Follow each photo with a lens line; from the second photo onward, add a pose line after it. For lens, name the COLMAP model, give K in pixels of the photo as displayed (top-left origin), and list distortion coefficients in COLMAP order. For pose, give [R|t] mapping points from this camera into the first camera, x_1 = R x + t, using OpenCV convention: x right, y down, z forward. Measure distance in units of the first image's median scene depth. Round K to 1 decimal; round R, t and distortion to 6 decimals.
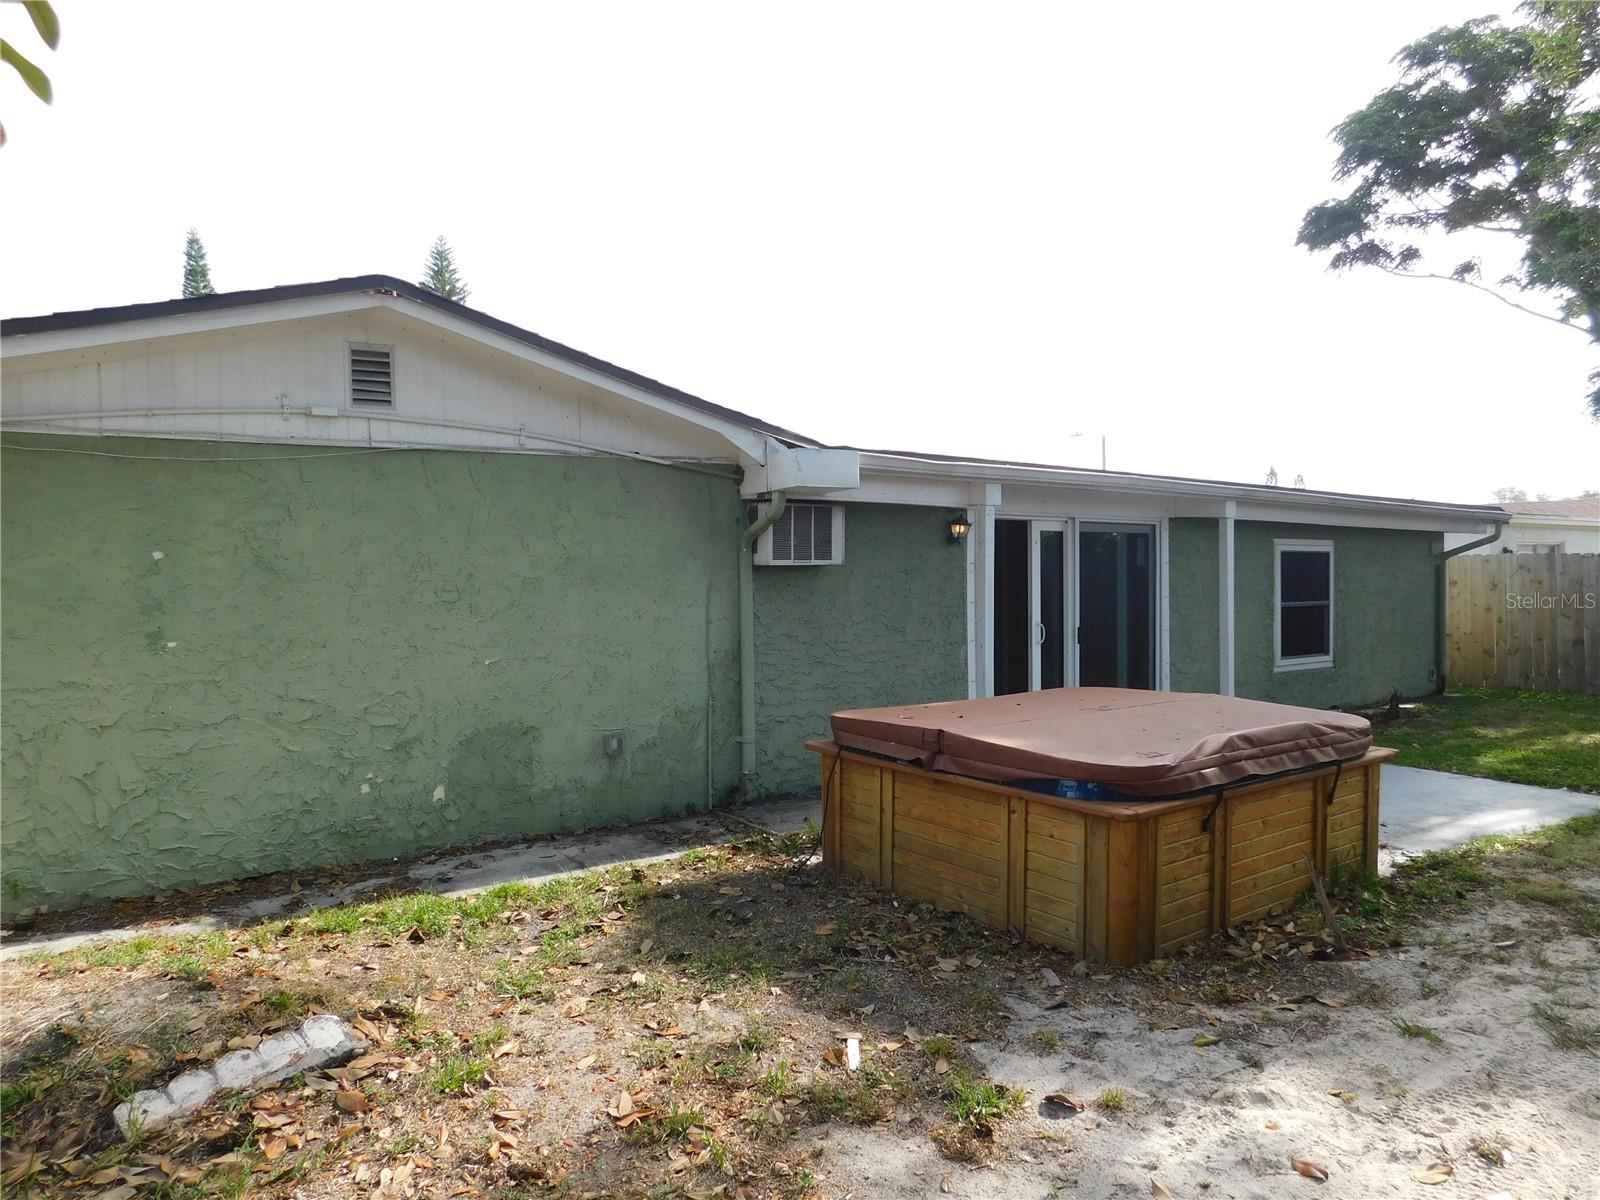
lens RADIAL K [[1091.6, 0, 805.0], [0, 1091.6, 599.2], [0, 0, 1]] dist [-0.007744, -0.003181]
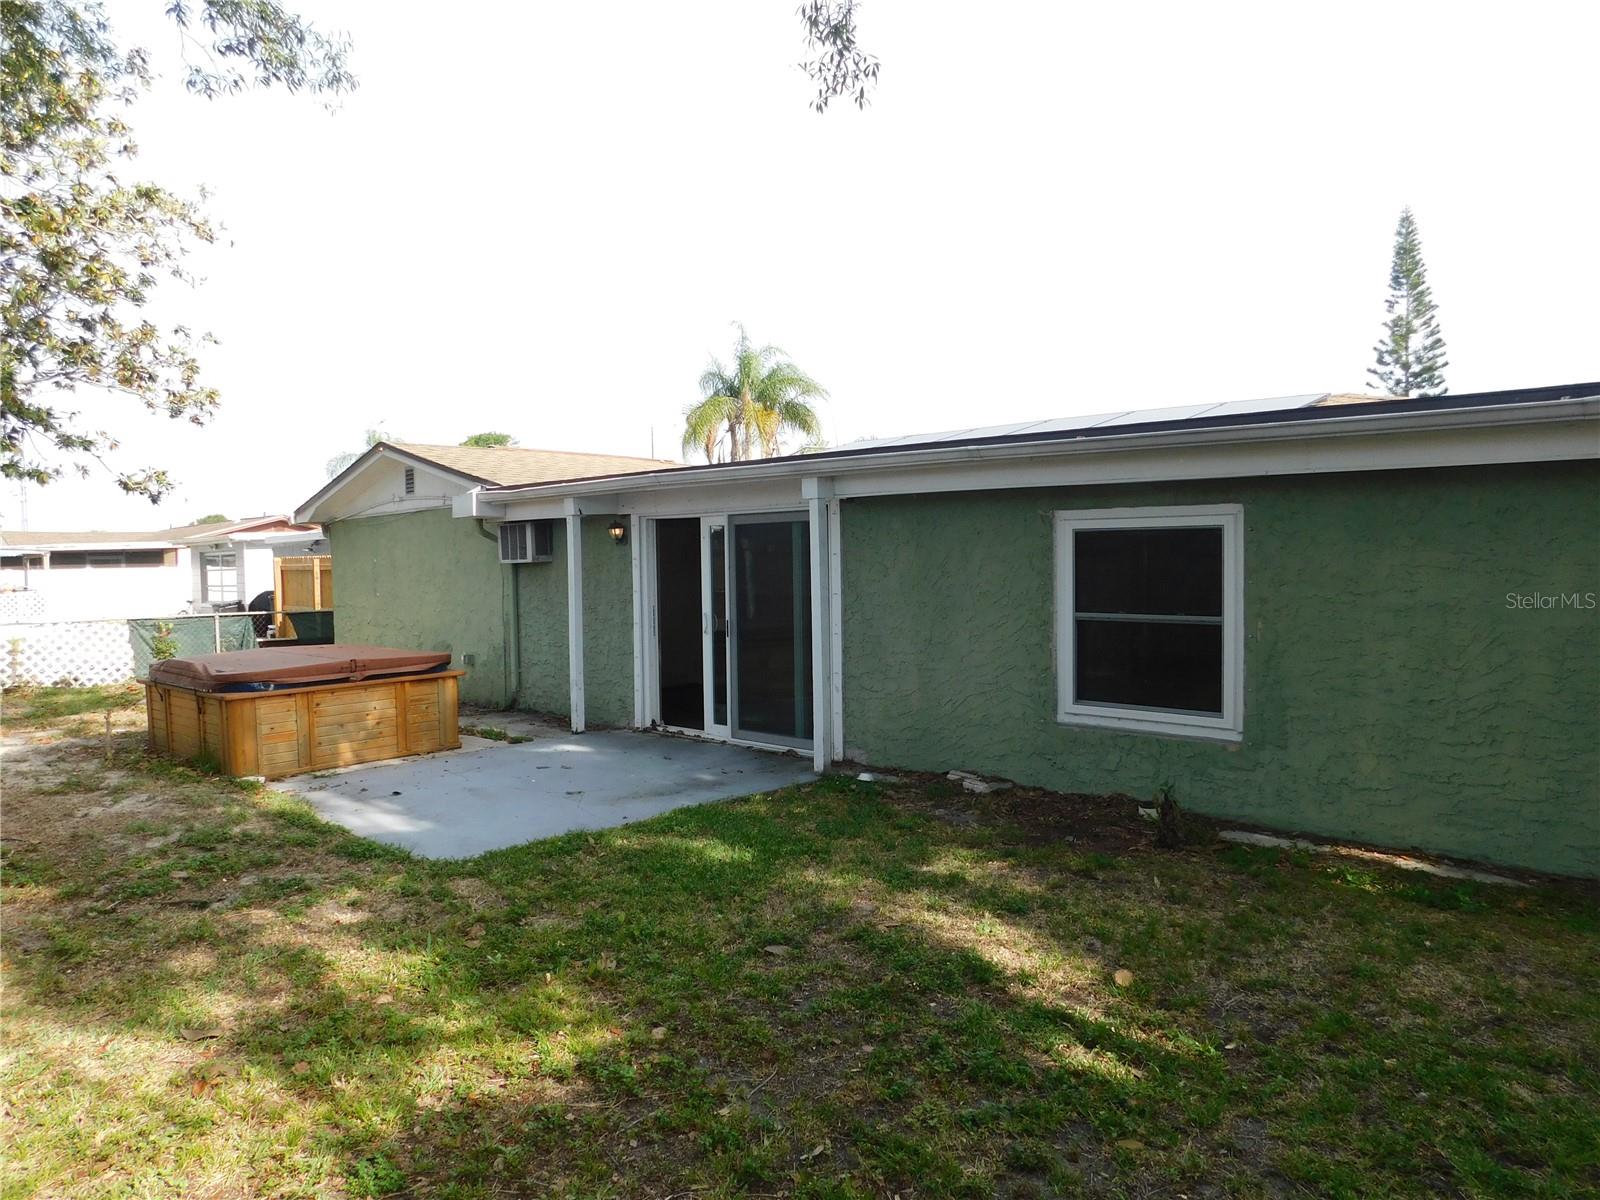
lens RADIAL K [[1091.6, 0, 805.0], [0, 1091.6, 599.2], [0, 0, 1]] dist [-0.007744, -0.003181]
pose [[0.157621, 0.041995, -0.986606, 1.362059], [-0.005379, 0.999117, 0.041668, -0.039173], [0.987485, -0.001260, 0.157708, 0.995115]]
